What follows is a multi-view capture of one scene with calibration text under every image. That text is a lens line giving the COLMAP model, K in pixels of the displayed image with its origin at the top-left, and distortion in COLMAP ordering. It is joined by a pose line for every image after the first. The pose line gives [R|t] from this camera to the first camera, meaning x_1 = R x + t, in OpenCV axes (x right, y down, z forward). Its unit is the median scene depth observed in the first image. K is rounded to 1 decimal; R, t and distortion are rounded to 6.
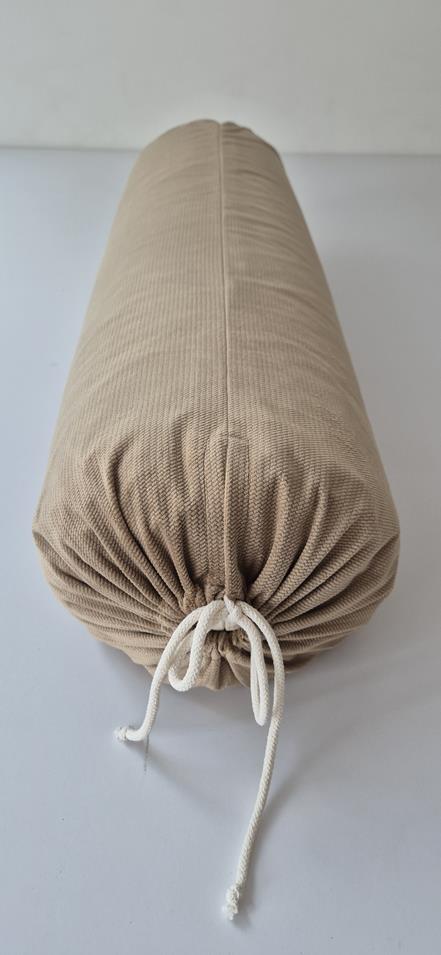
lens RADIAL K [[734.7, 0, 220.5], [0, 734.7, 477.5], [0, 0, 1]] dist [-0.002460, -0.002783]
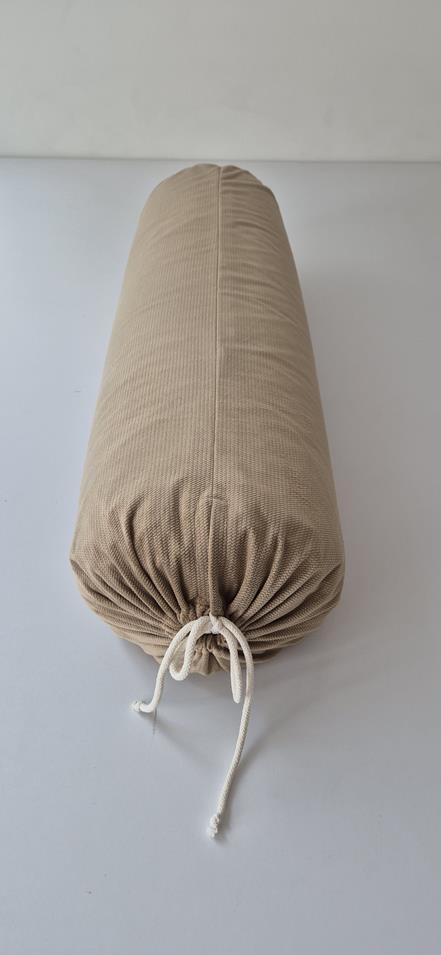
lens RADIAL K [[734.7, 0, 220.5], [0, 734.7, 477.5], [0, 0, 1]] dist [-0.002460, -0.002783]
pose [[0.999828, 0.002738, -0.018349, 0.046612], [-0.001608, 0.998117, 0.061321, -0.165878], [0.018483, -0.061281, 0.997949, -0.343892]]
